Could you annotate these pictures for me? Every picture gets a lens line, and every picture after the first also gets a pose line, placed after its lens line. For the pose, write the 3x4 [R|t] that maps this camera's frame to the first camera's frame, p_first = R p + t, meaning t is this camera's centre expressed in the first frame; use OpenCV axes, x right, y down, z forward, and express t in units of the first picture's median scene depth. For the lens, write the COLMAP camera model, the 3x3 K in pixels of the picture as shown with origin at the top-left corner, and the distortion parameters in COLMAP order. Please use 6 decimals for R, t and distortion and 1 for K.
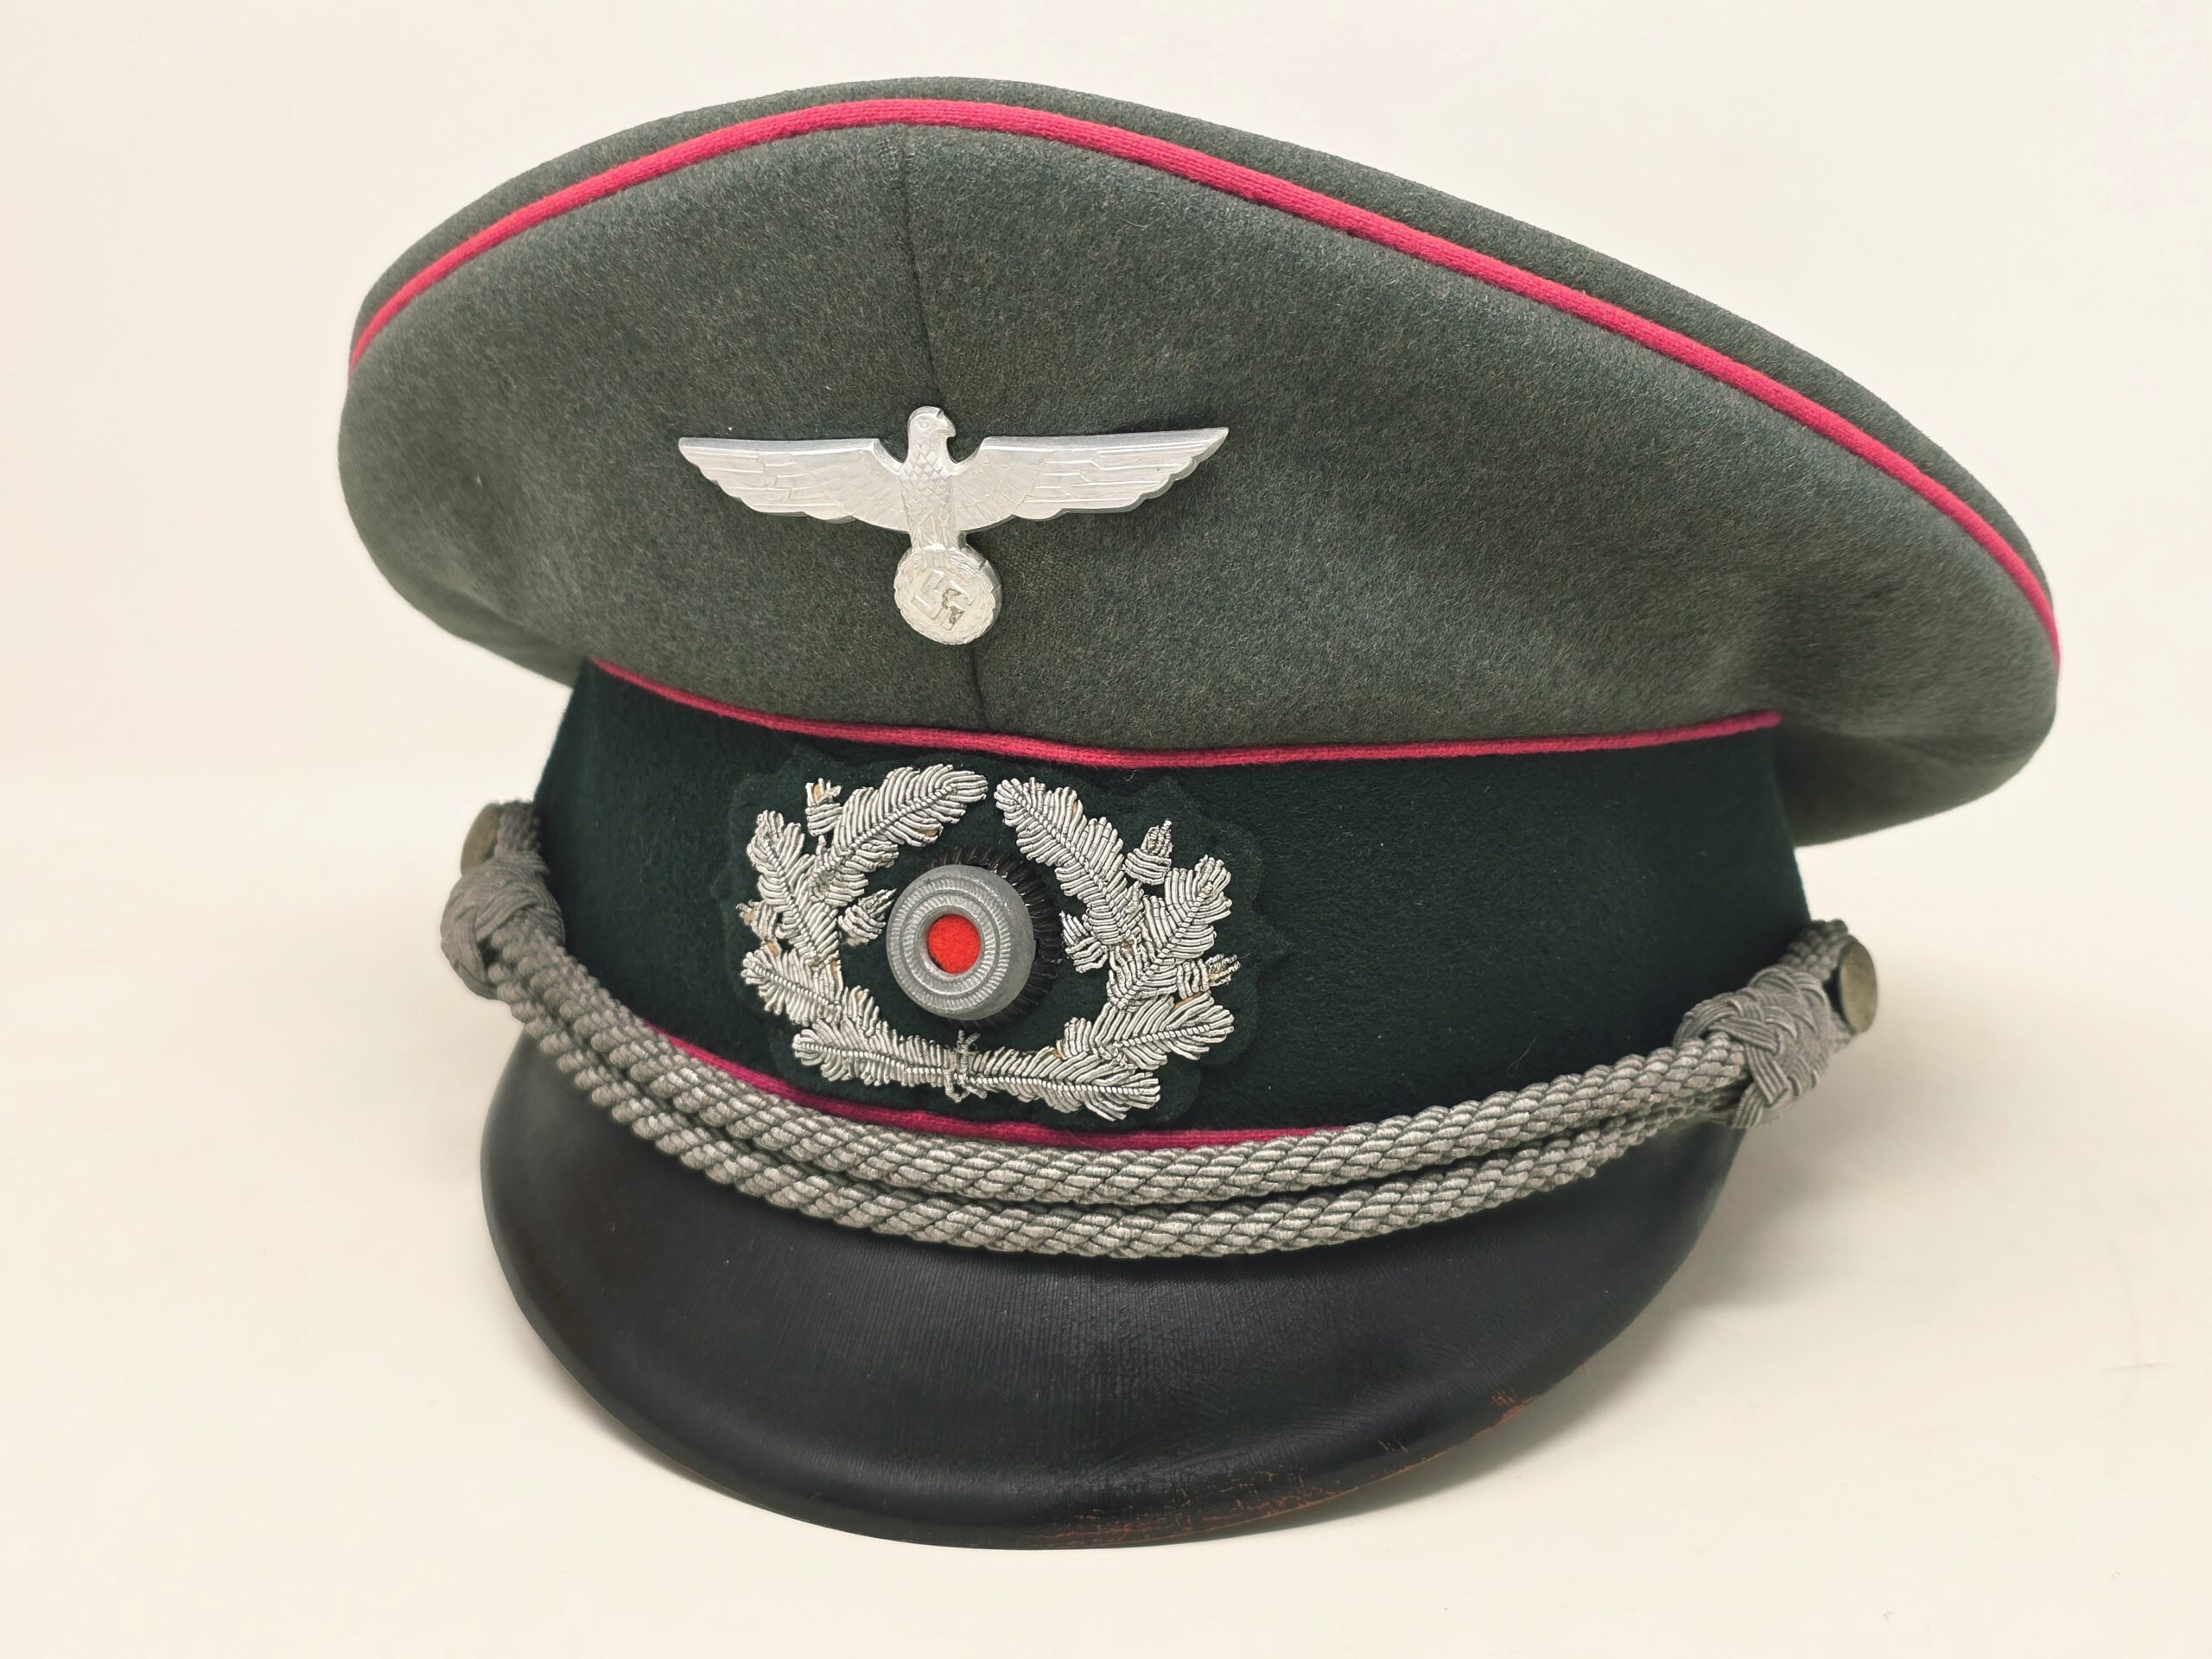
lens RADIAL K [[3169.3, 0, 1148.0], [0, 3169.3, 822.4], [0, 0, 1]] dist [0.306667, -1.322757]
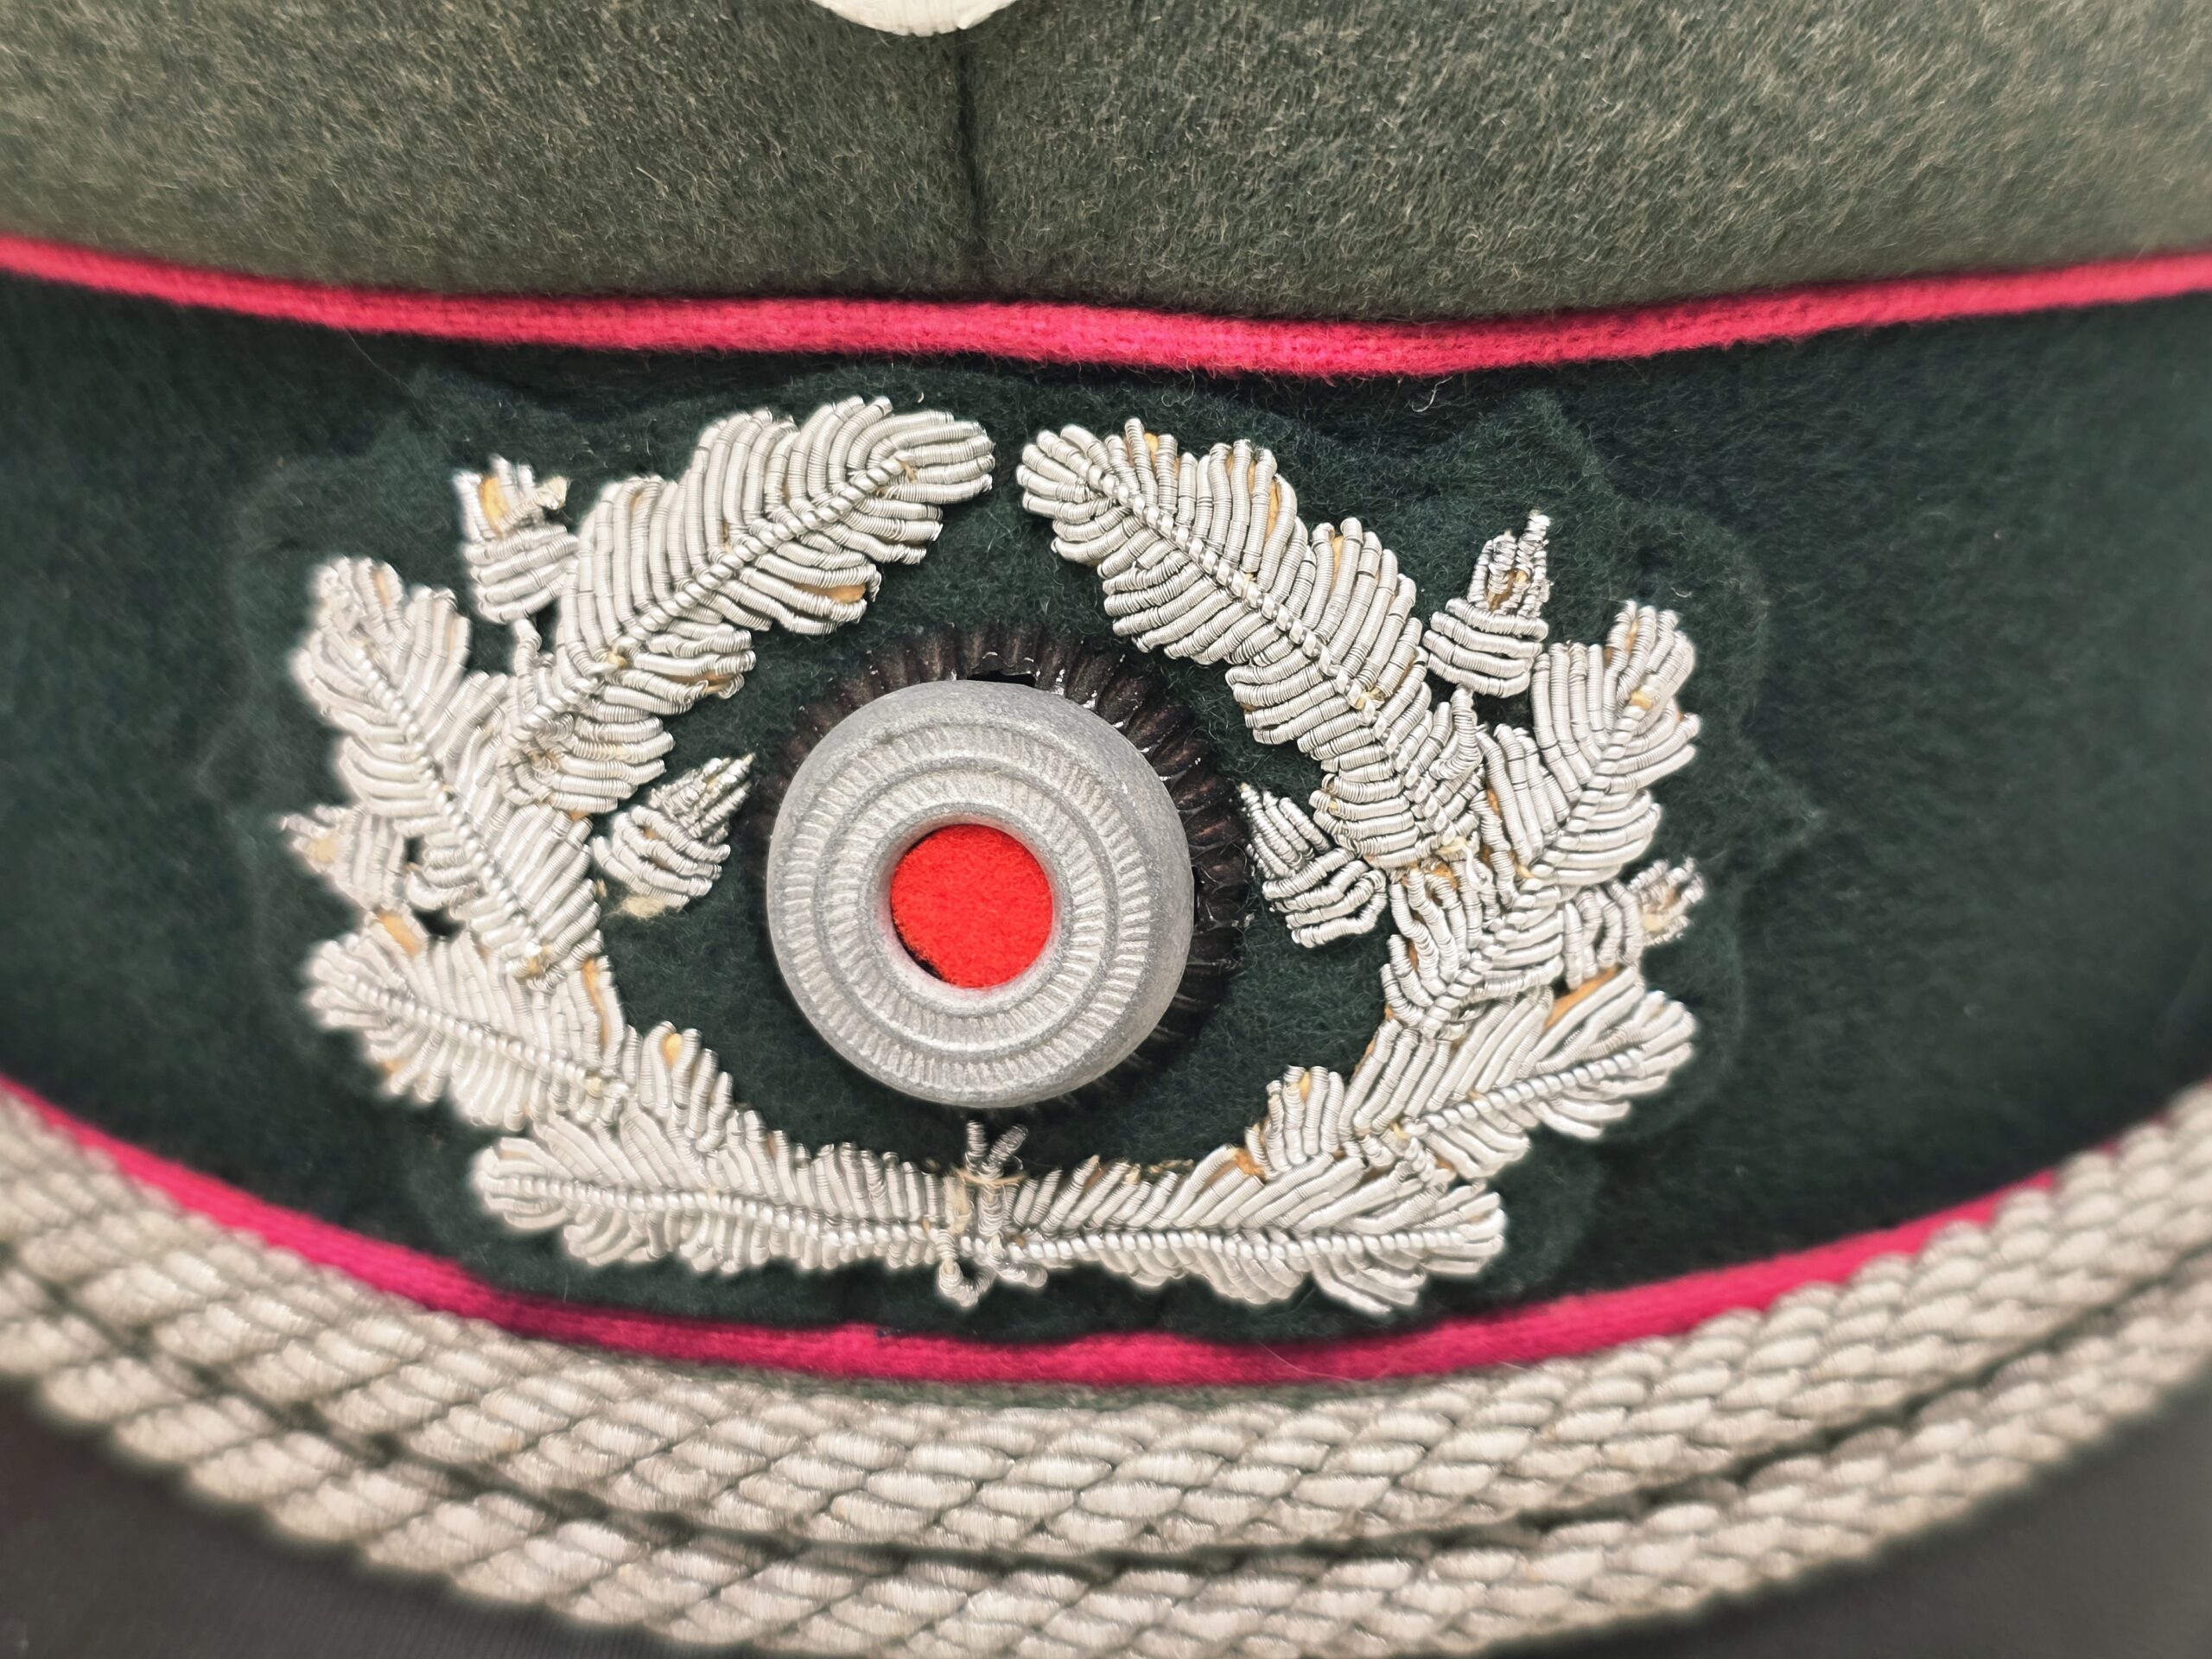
lens RADIAL K [[3200.9, 0, 1167.4], [0, 3200.9, 837.2], [0, 0, 1]] dist [0.138324, -0.872367]
pose [[0.970745, -0.092494, 0.221584, -0.116891], [0.064904, 0.989554, 0.128724, -0.013757], [-0.231175, -0.110576, 0.966608, 0.642303]]
